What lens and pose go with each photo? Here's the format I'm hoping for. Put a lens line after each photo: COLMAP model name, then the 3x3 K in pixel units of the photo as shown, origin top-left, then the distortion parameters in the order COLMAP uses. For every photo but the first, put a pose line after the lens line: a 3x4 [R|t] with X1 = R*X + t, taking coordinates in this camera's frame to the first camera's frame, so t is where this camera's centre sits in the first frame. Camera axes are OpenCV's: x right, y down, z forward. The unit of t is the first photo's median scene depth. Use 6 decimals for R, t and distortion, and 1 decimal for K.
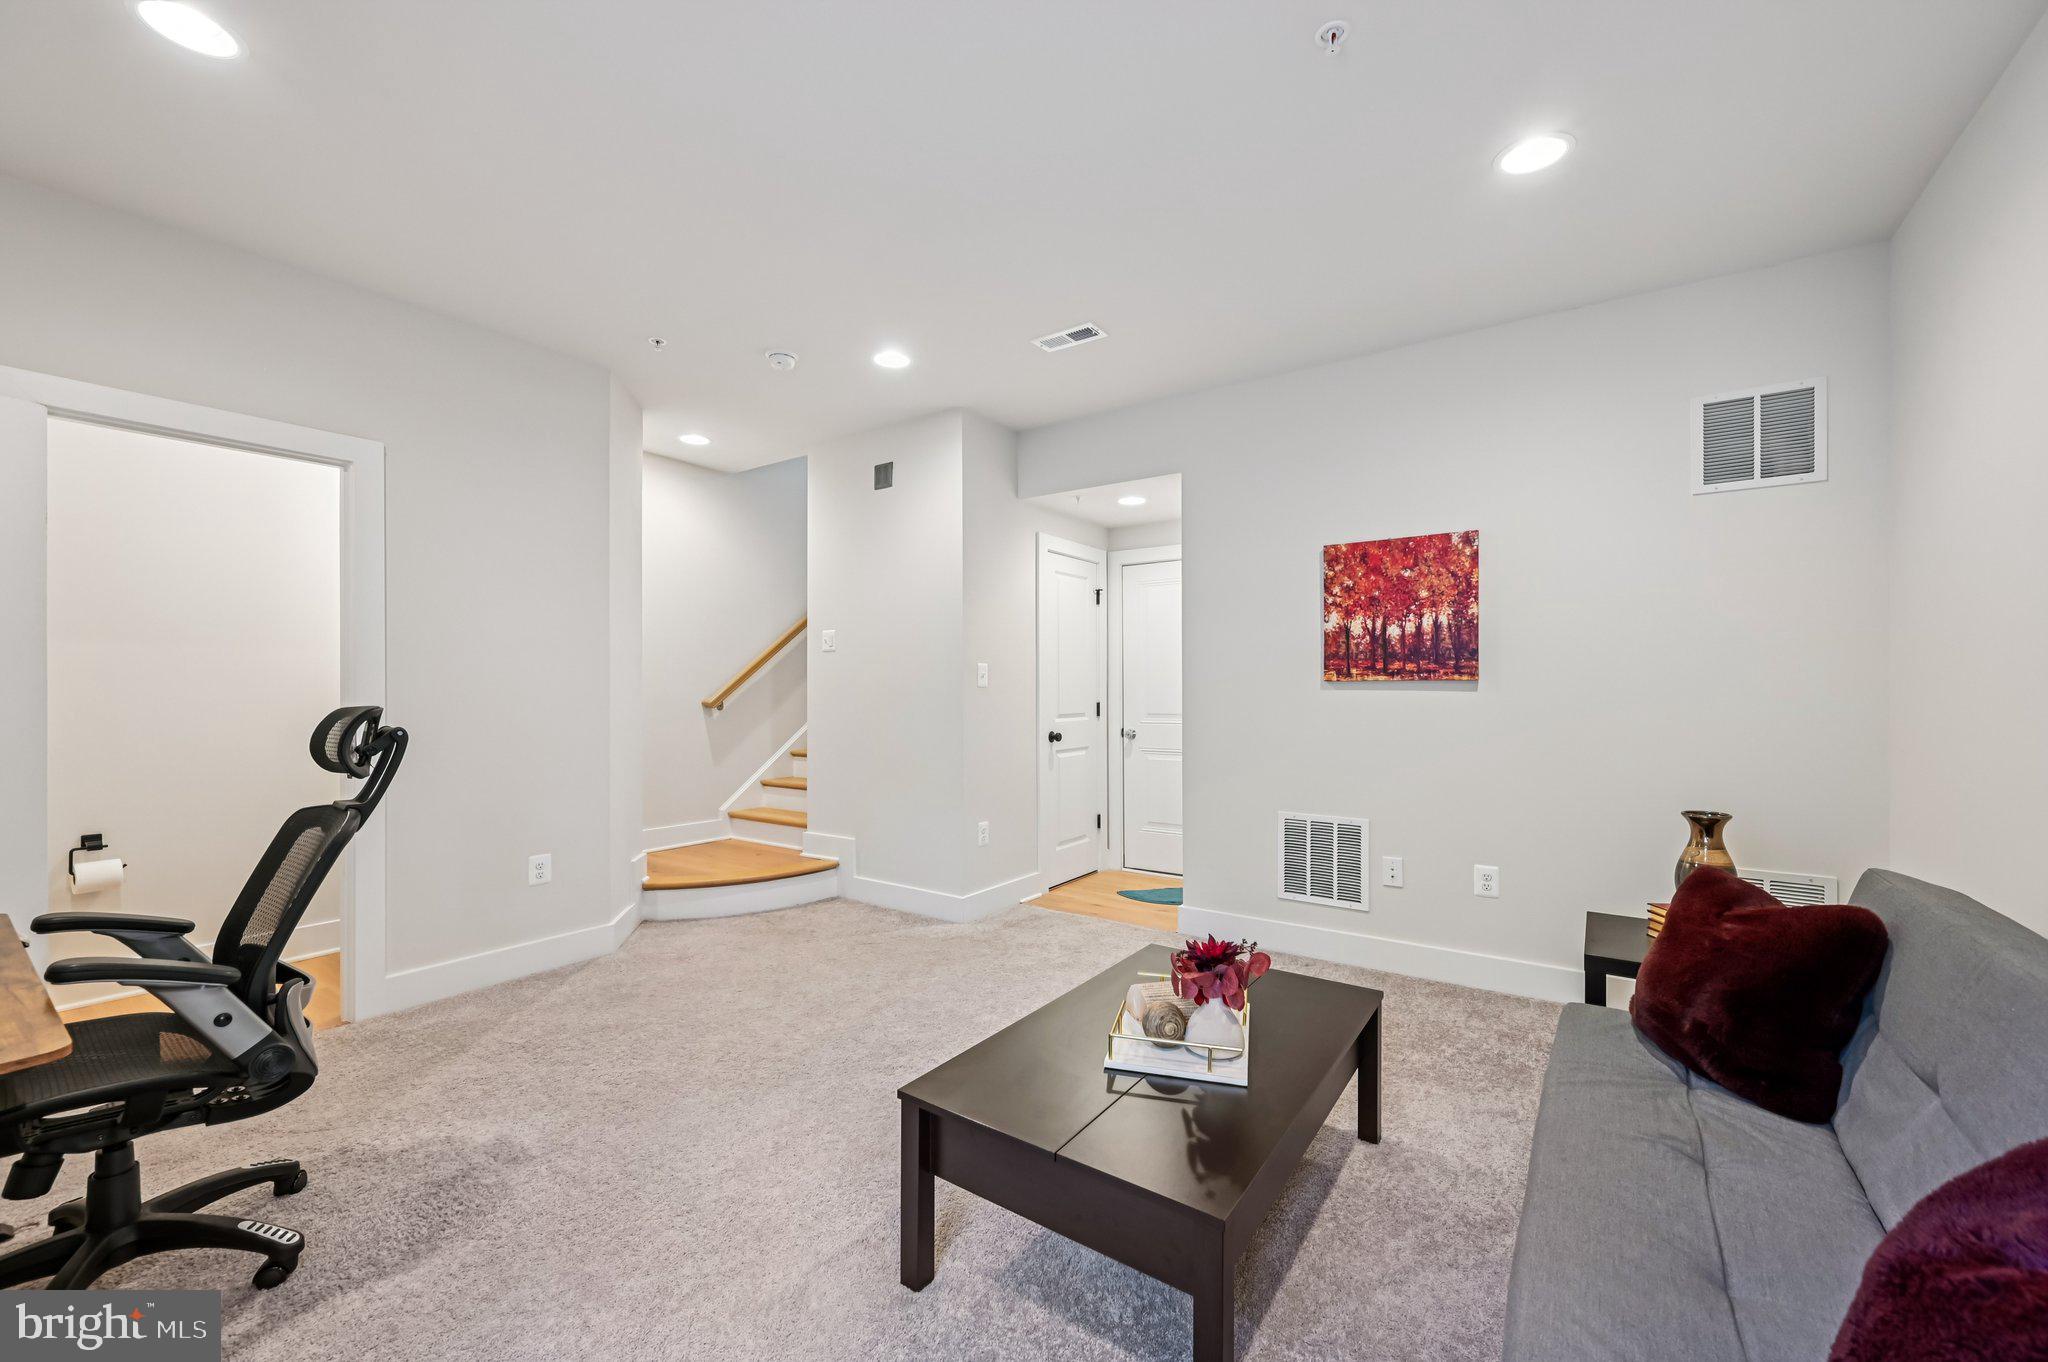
lens RADIAL K [[805.8, 0, 1030.9], [0, 805.8, 687.5], [0, 0, 1]] dist [0.001454, -0.000094]
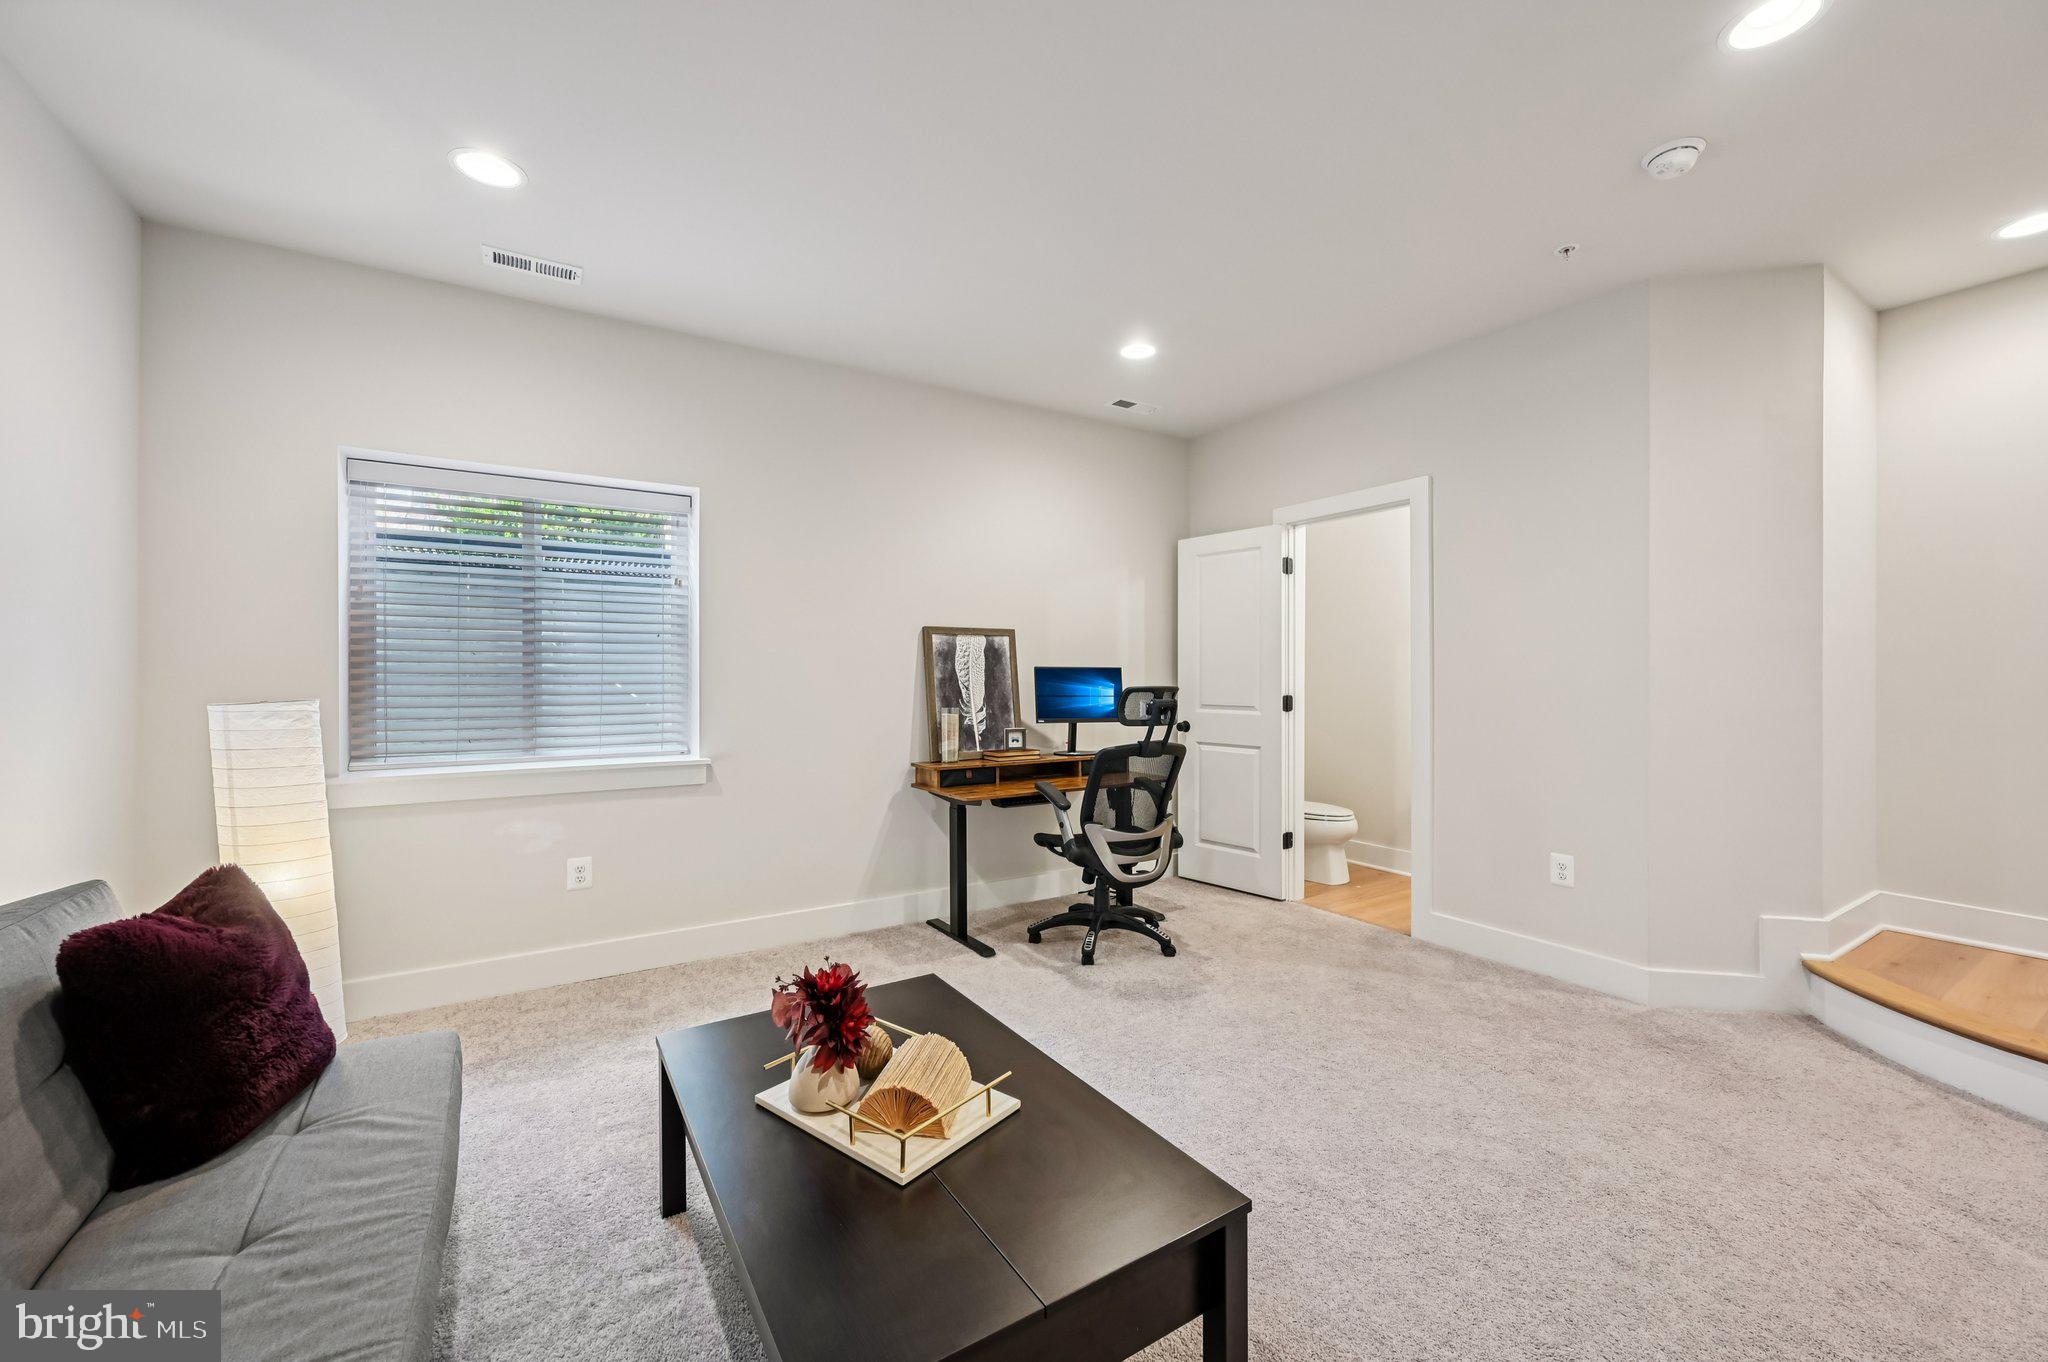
lens RADIAL K [[805.8, 0, 1030.7], [0, 805.8, 675.3], [0, 0, 1]] dist [0.001454, -0.000094]
pose [[-0.370707, 0.001290, -0.928749, 0.485327], [0.000000, 0.999999, 0.001389, -0.000407], [0.928750, 0.000515, -0.370707, 0.780382]]
